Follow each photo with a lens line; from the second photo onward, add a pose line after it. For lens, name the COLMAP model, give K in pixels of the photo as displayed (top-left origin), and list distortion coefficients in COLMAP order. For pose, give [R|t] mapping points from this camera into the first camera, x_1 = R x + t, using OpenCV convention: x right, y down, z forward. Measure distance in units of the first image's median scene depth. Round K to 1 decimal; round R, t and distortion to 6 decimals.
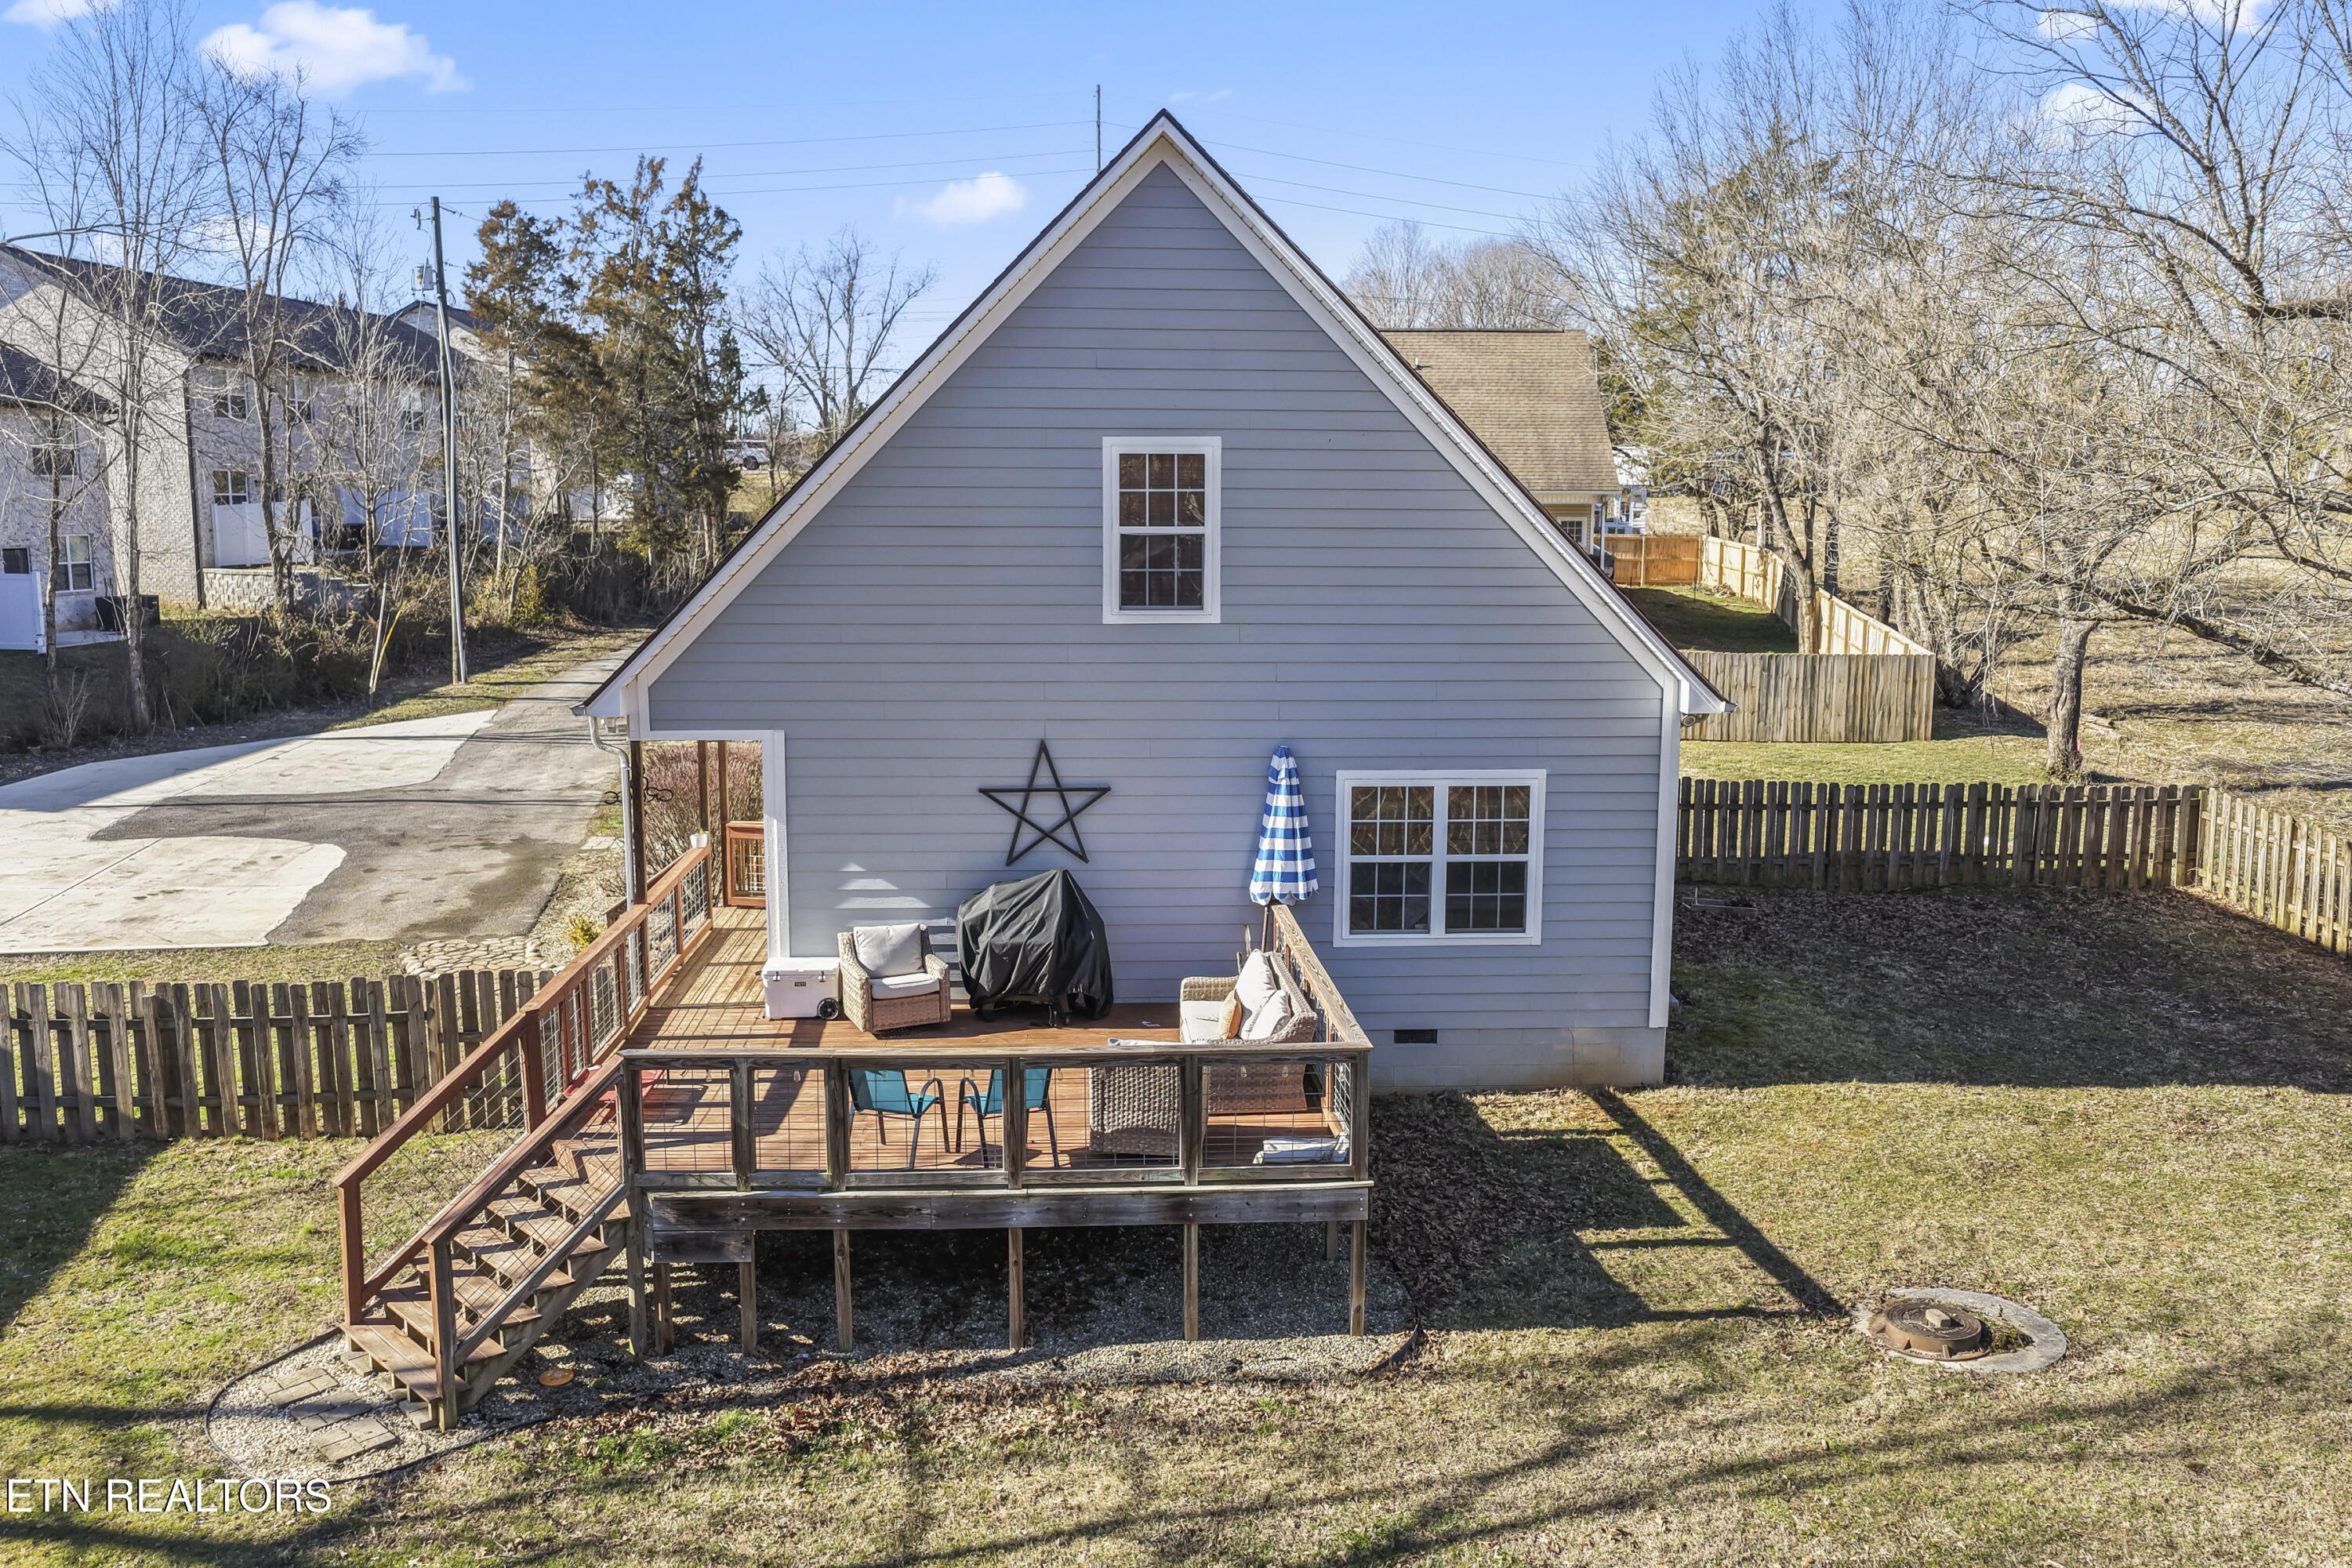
lens RADIAL K [[1985.2, 0, 1176.0], [0, 1985.2, 784.0], [0, 0, 1]] dist [-0.005362, -0.001622]
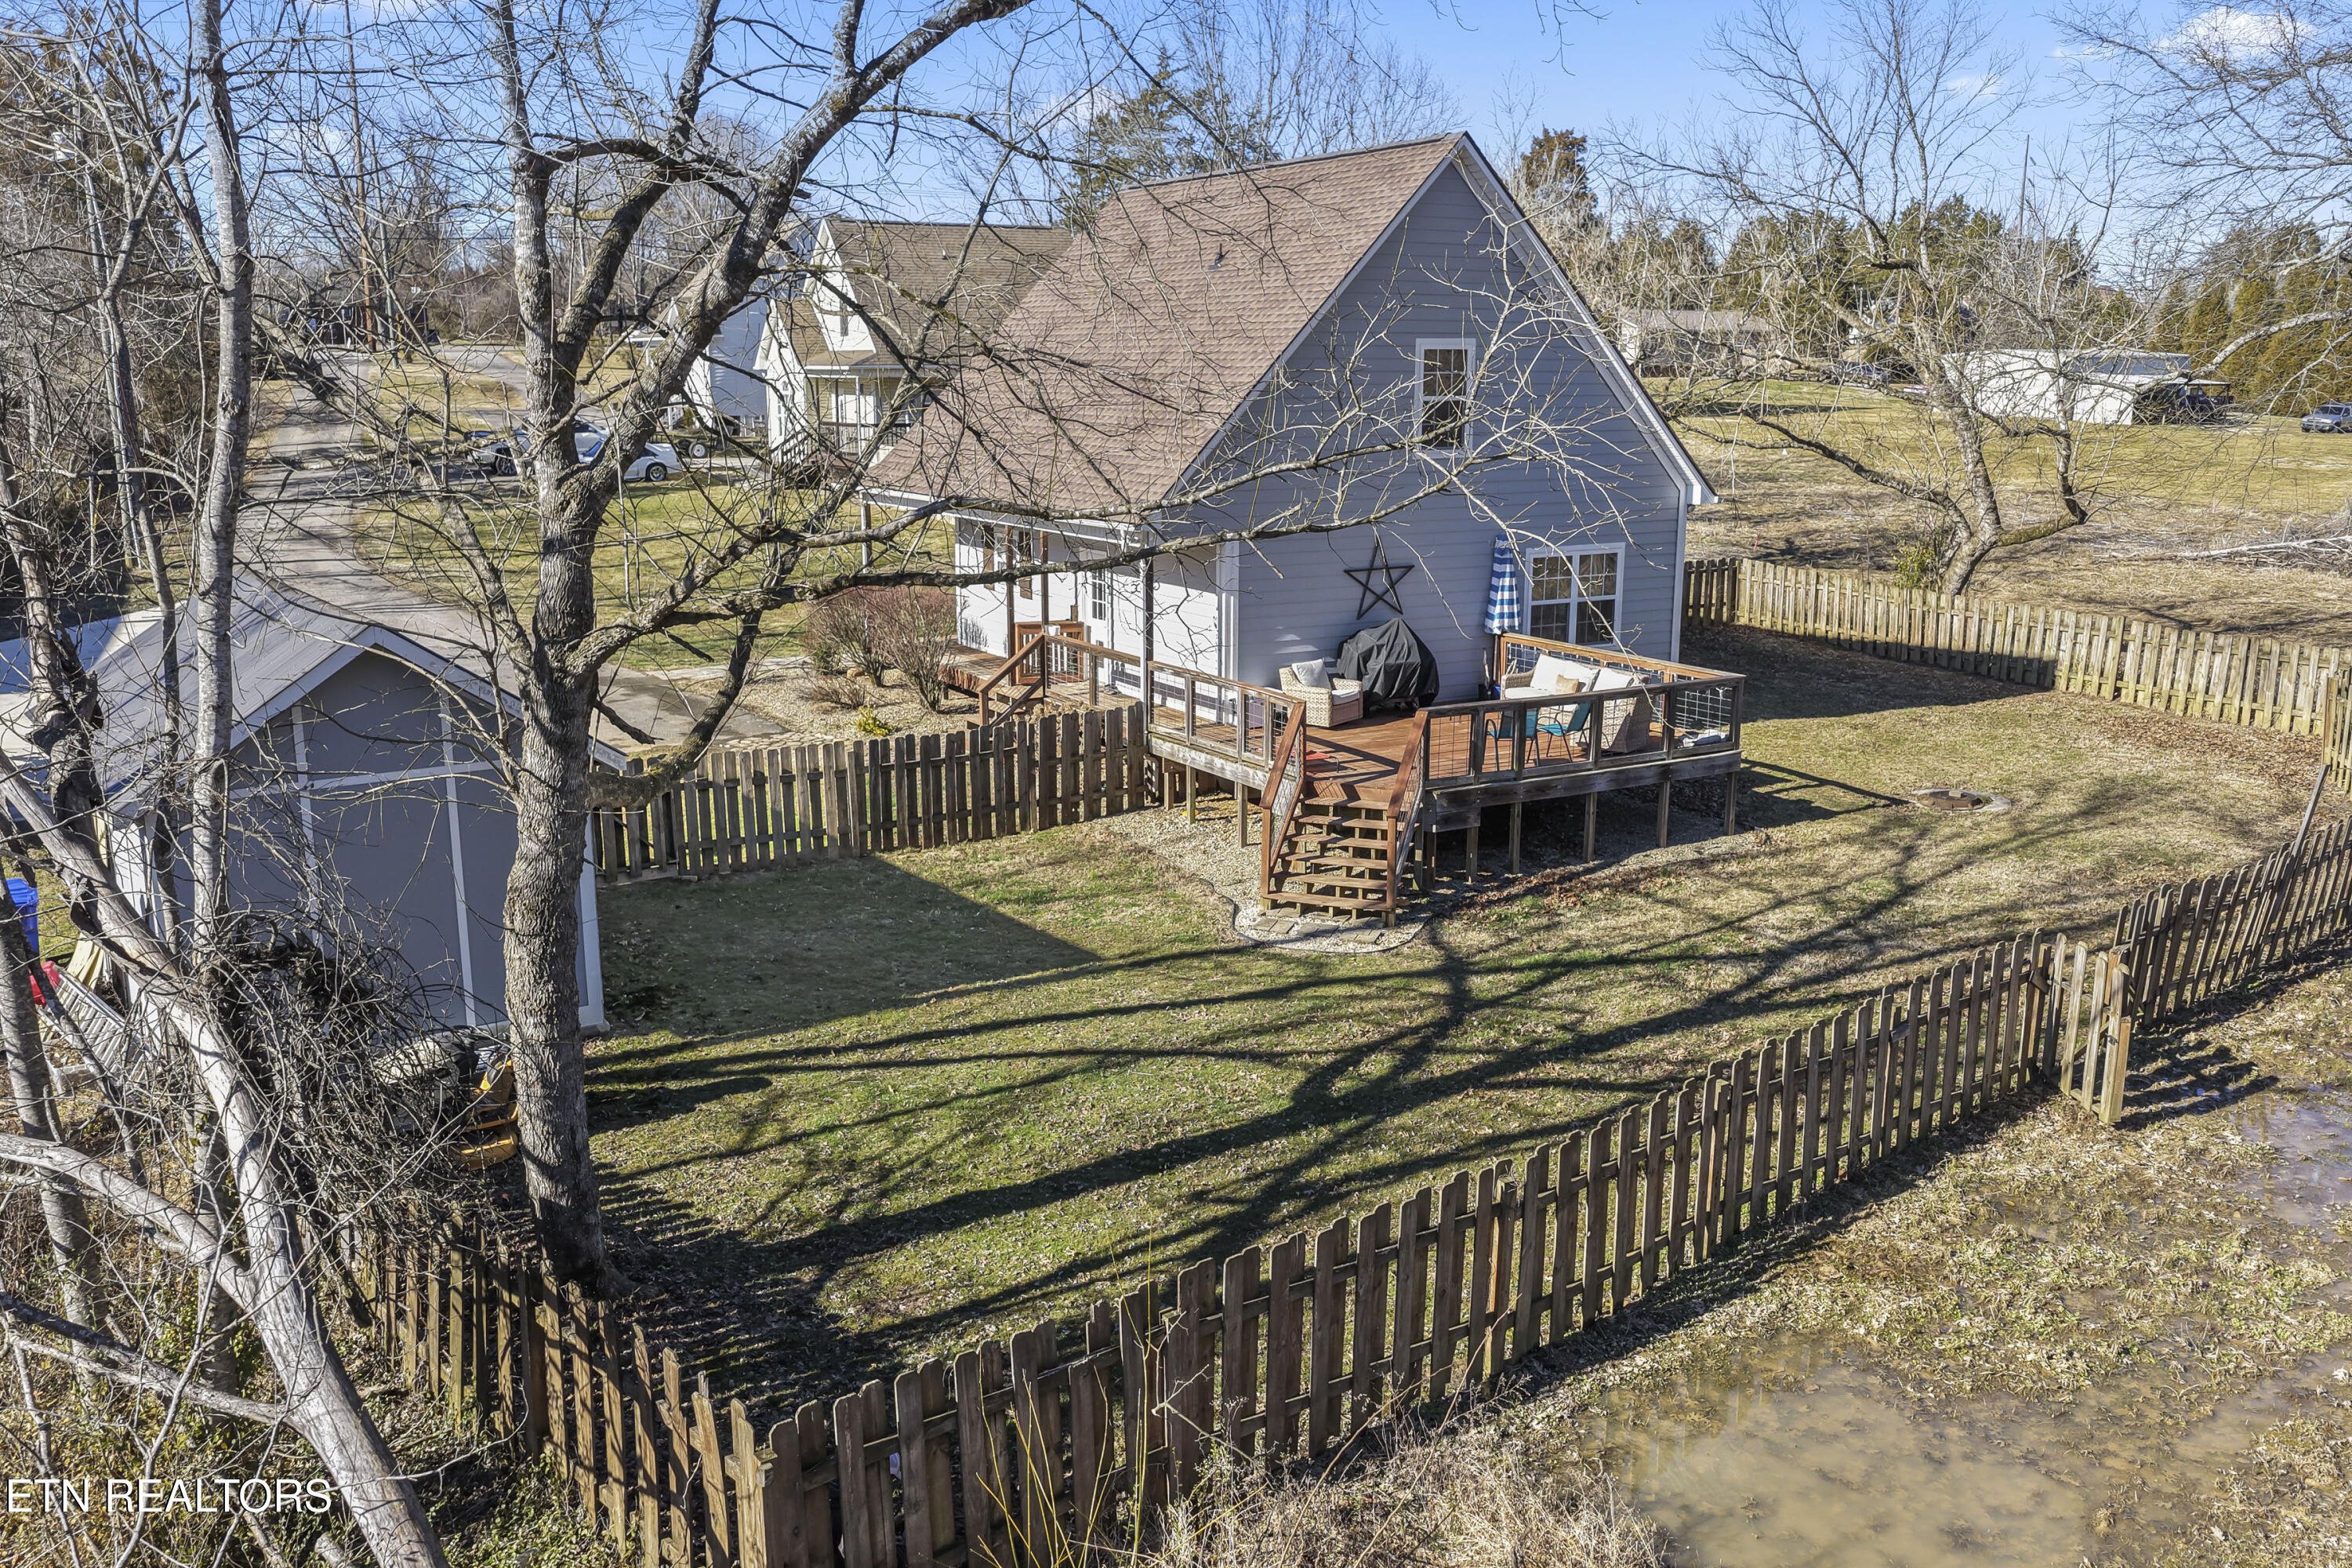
lens RADIAL K [[1985.2, 0, 1176.0], [0, 1985.2, 784.0], [0, 0, 1]] dist [-0.005362, -0.001622]
pose [[0.879984, -0.096968, 0.465000, -0.949063], [0.066972, 0.994490, 0.080645, 0.034906], [-0.470258, -0.039824, 0.881630, -0.298593]]
